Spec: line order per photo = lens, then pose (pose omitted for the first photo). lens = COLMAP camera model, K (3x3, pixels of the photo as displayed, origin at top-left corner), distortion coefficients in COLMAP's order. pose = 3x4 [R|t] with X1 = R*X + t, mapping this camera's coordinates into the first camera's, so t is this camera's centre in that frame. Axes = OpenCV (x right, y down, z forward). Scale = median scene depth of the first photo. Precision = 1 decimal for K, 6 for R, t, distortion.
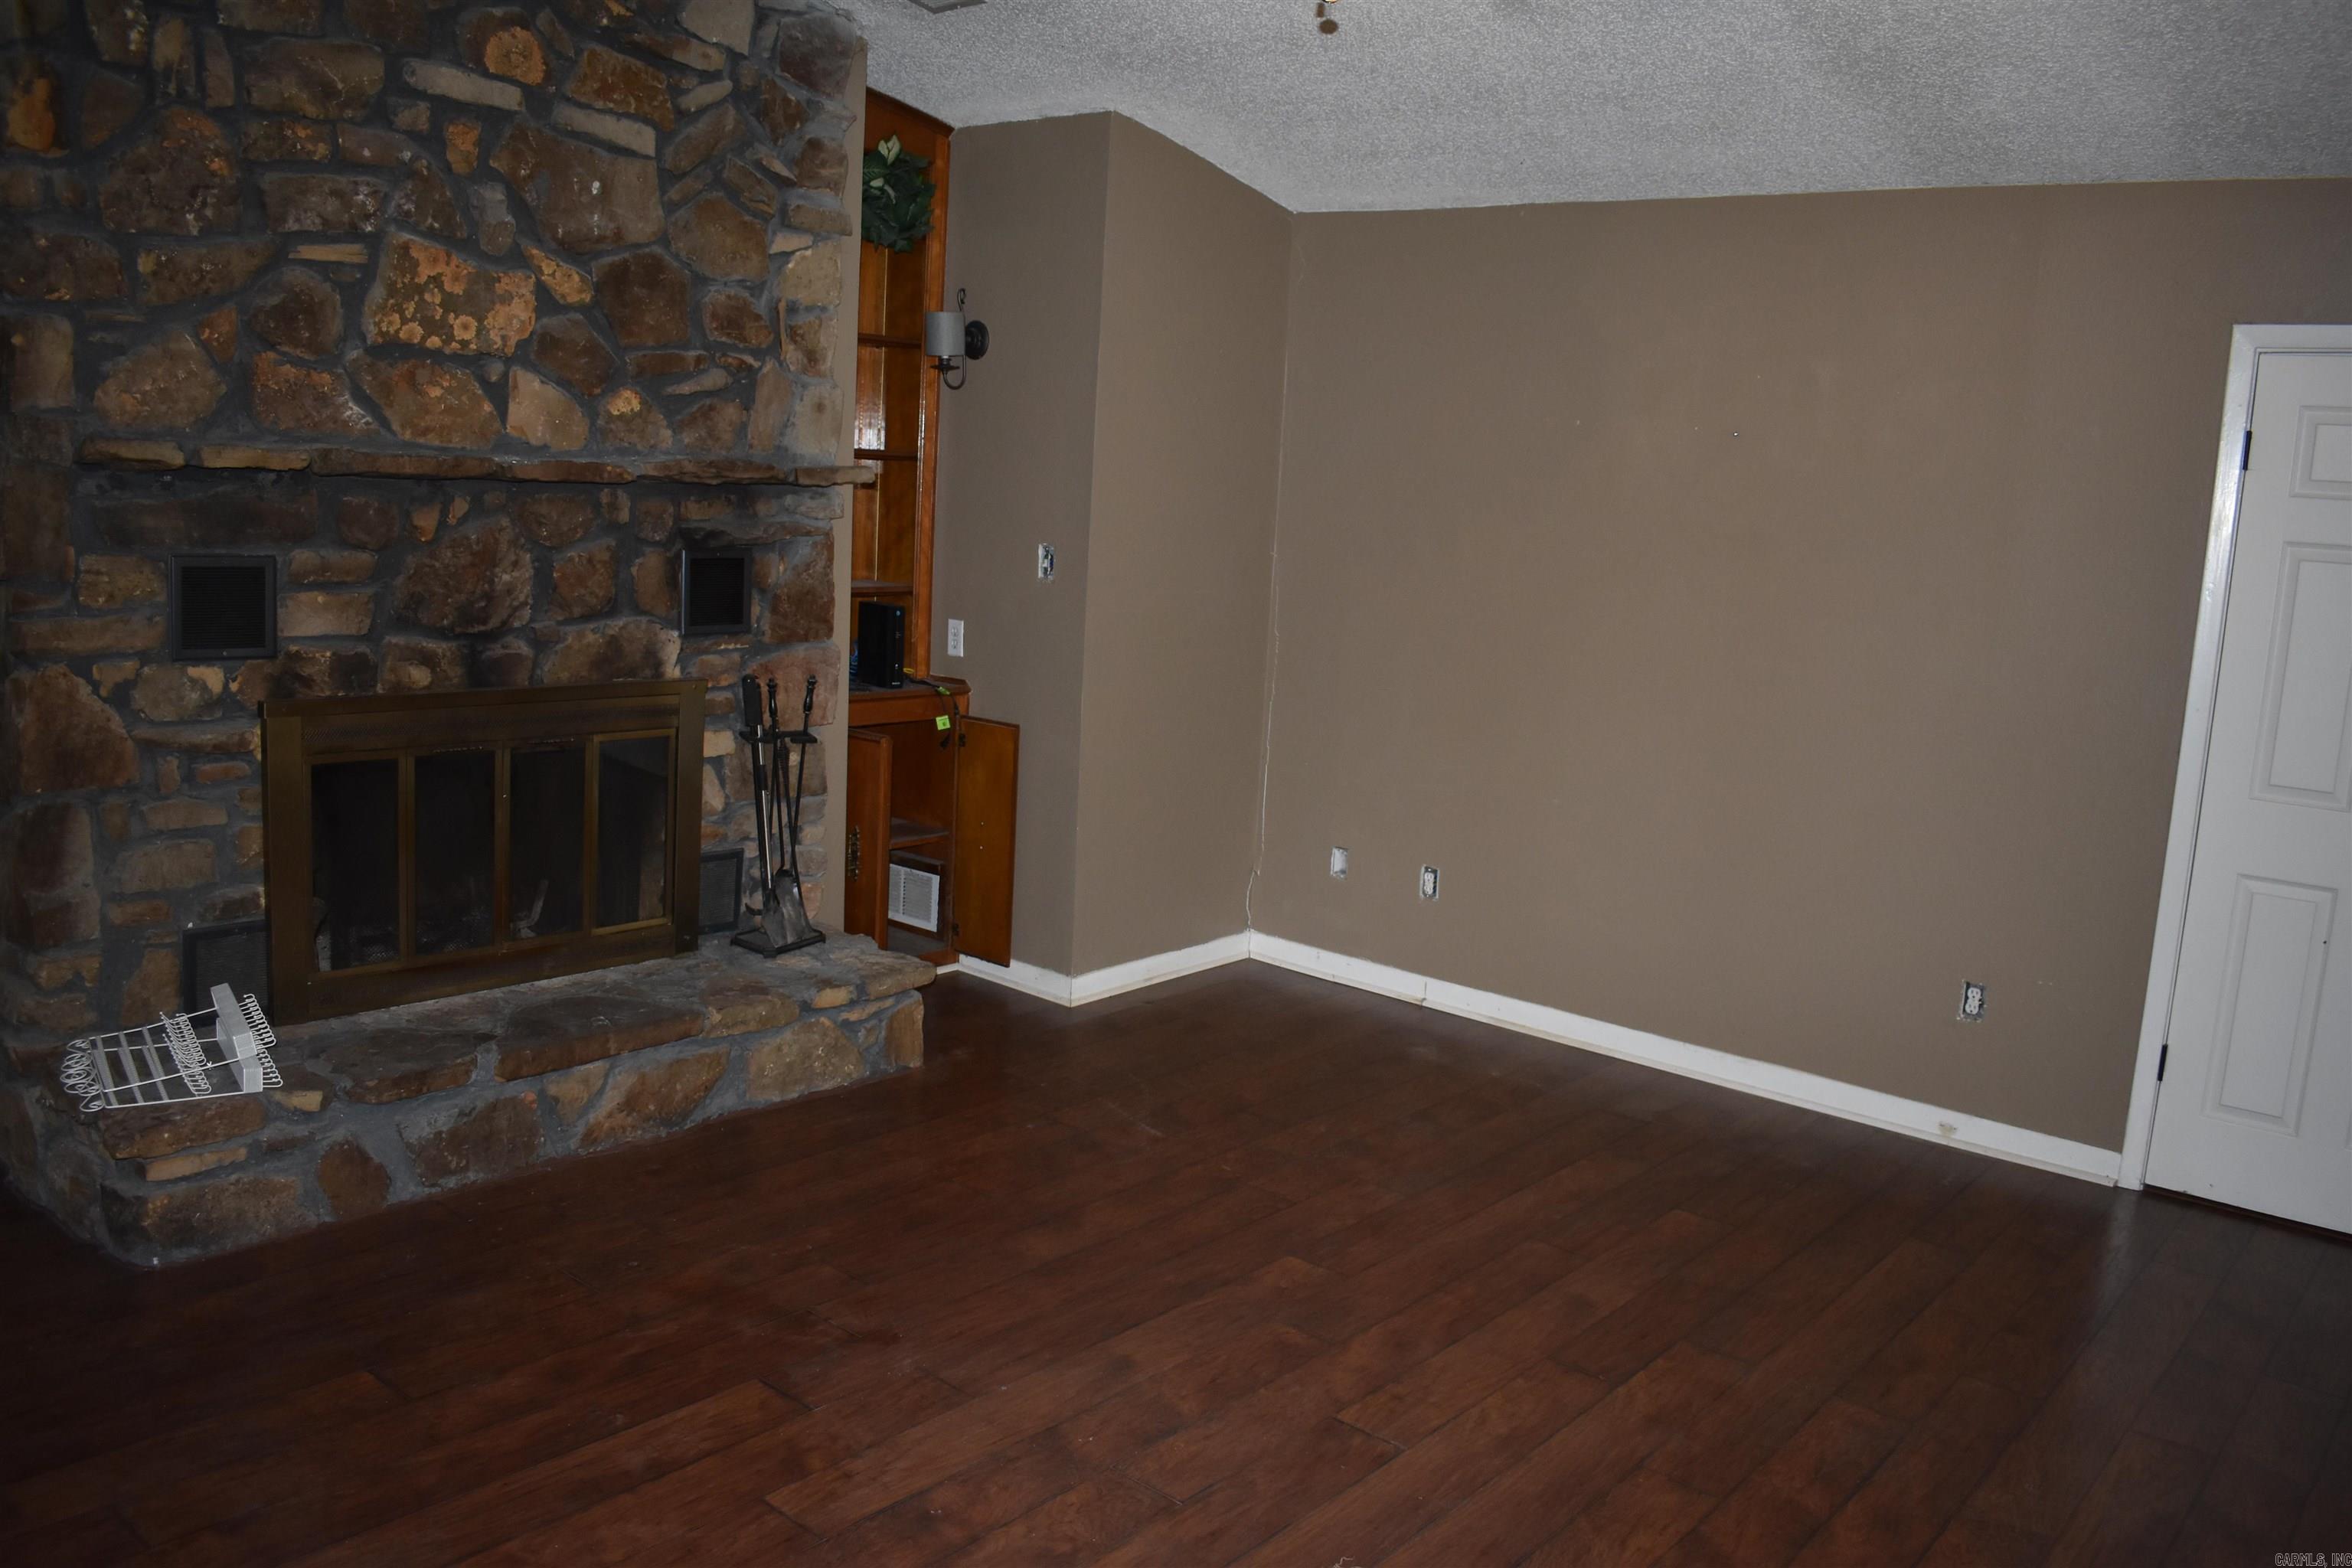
lens RADIAL K [[1851.2, 0, 1180.4], [0, 1851.2, 778.7], [0, 0, 1]] dist [-0.089816, 0.010759]
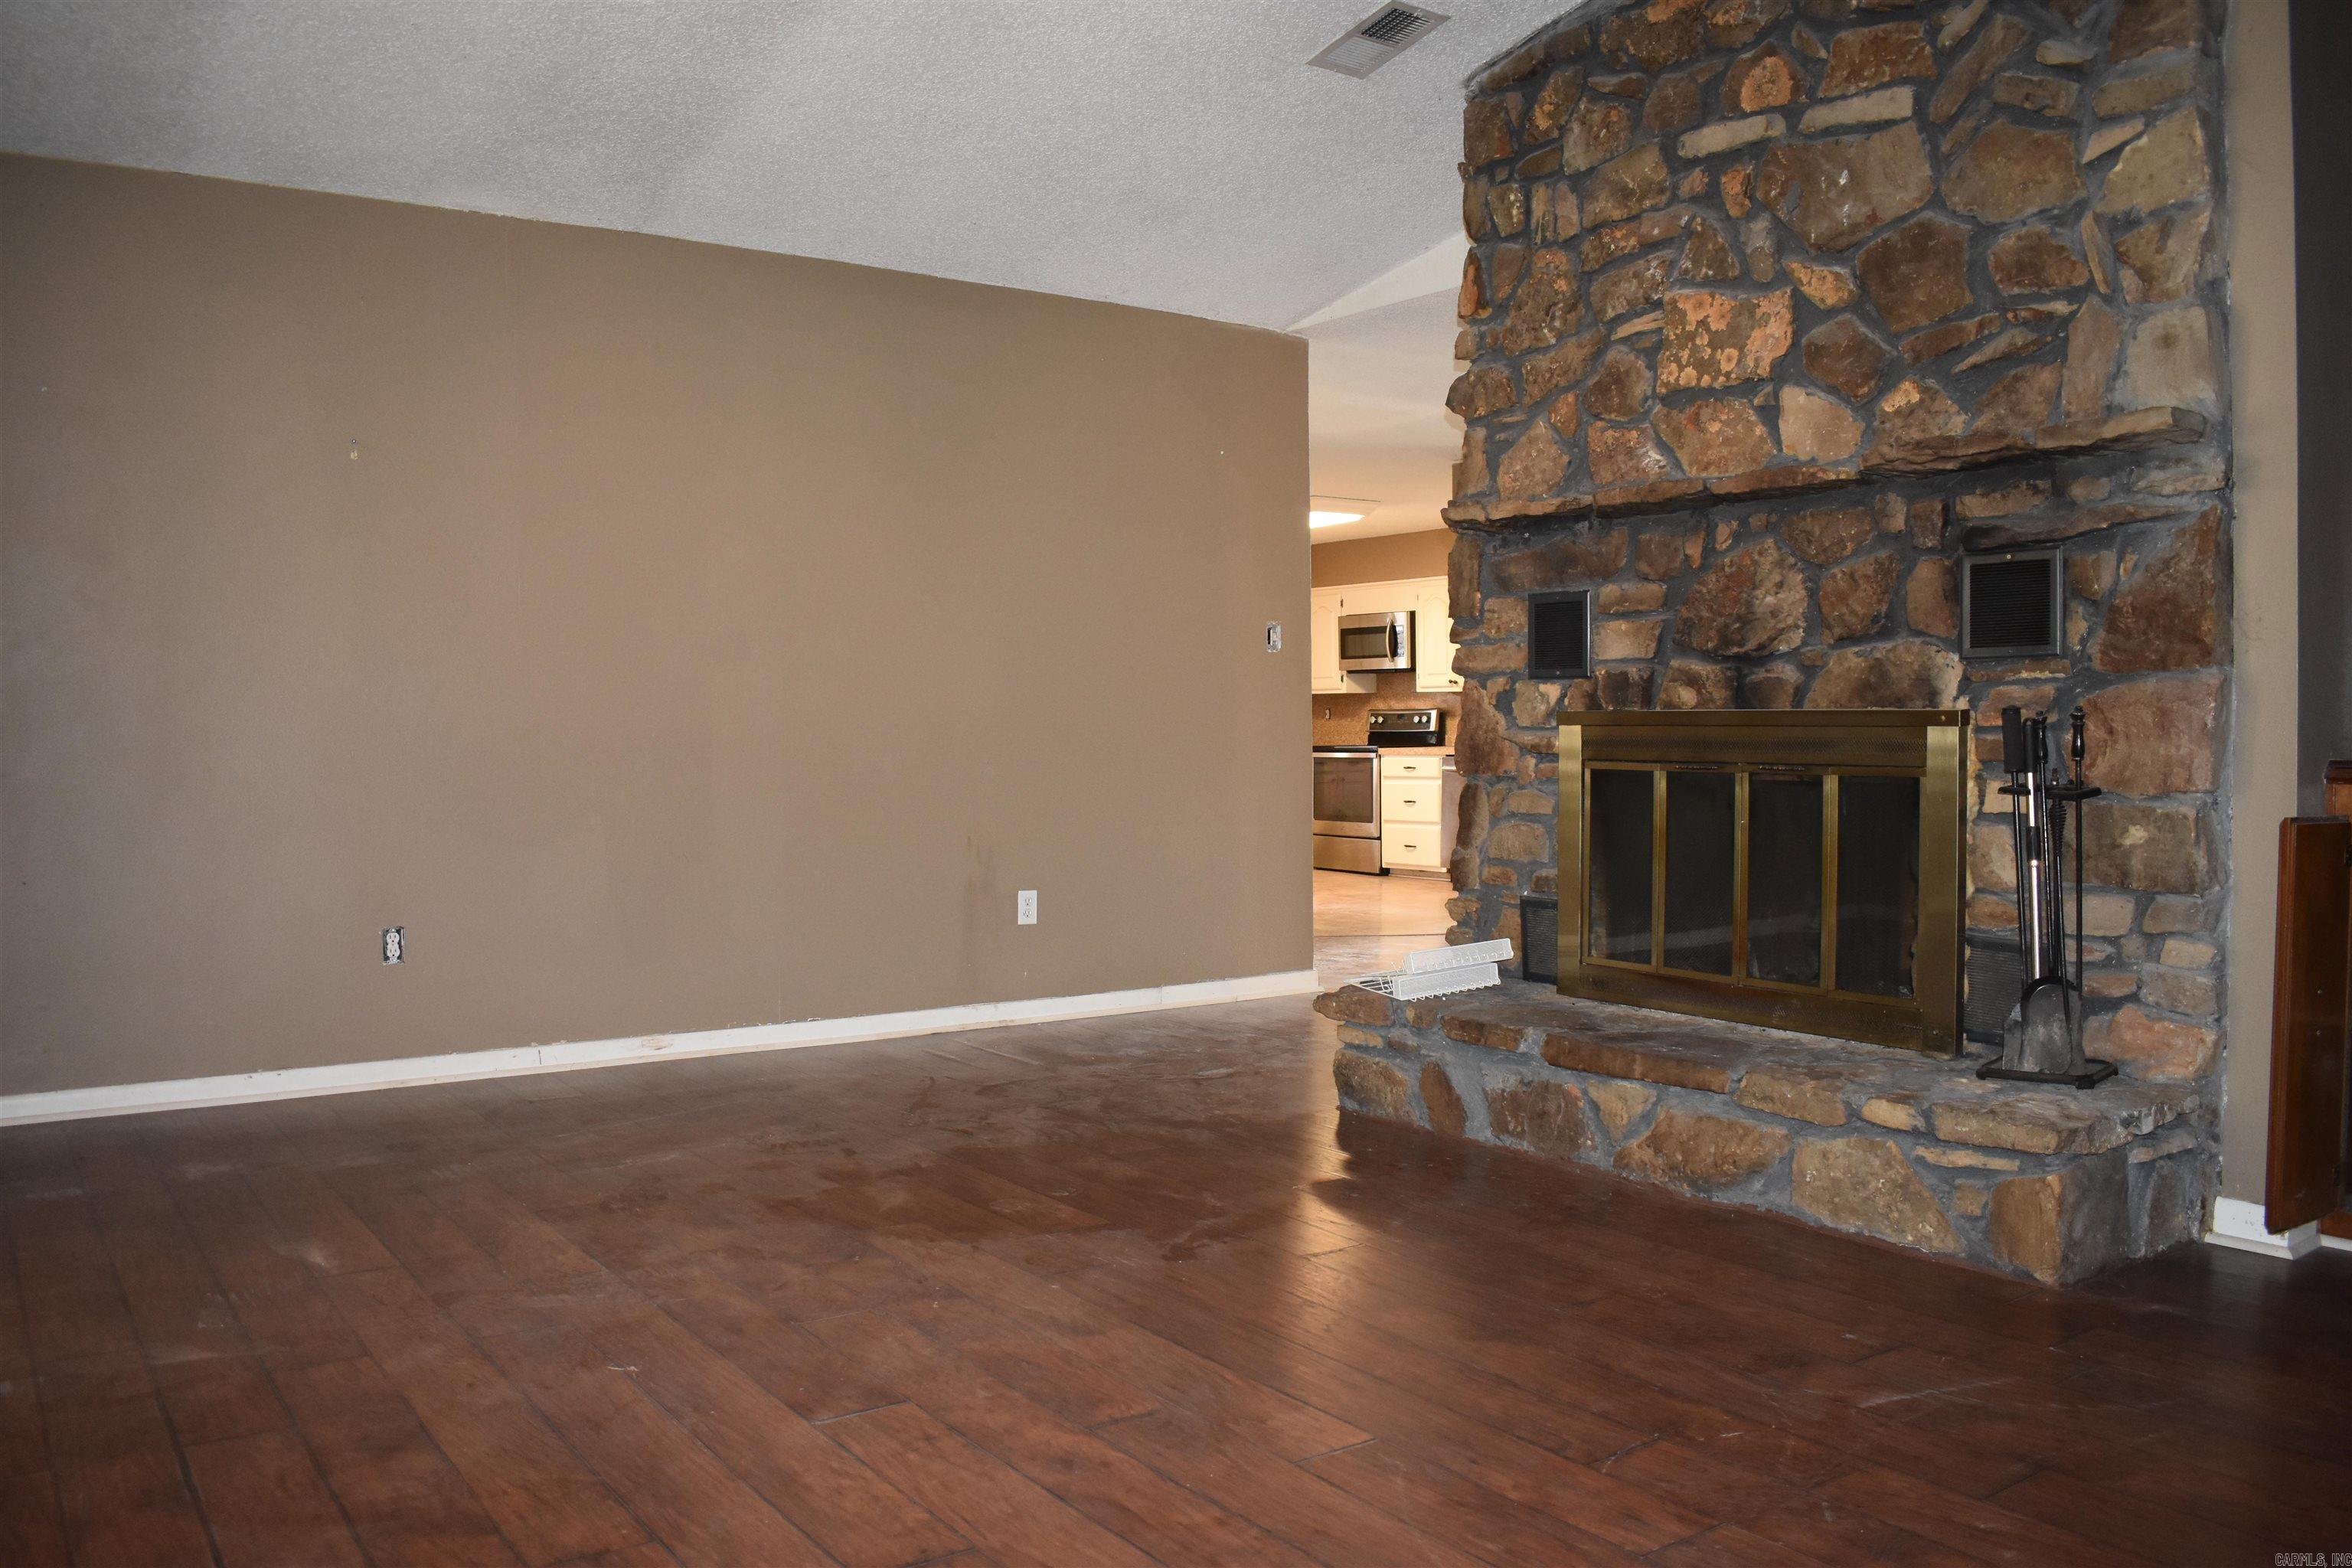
lens RADIAL K [[1851.2, 0, 1180.4], [0, 1851.2, 778.7], [0, 0, 1]] dist [-0.089816, 0.010759]
pose [[-0.253240, -0.035177, -0.966764, 0.677001], [-0.173040, 0.984869, 0.009492, 0.030540], [0.951802, 0.169693, -0.255495, 0.999088]]
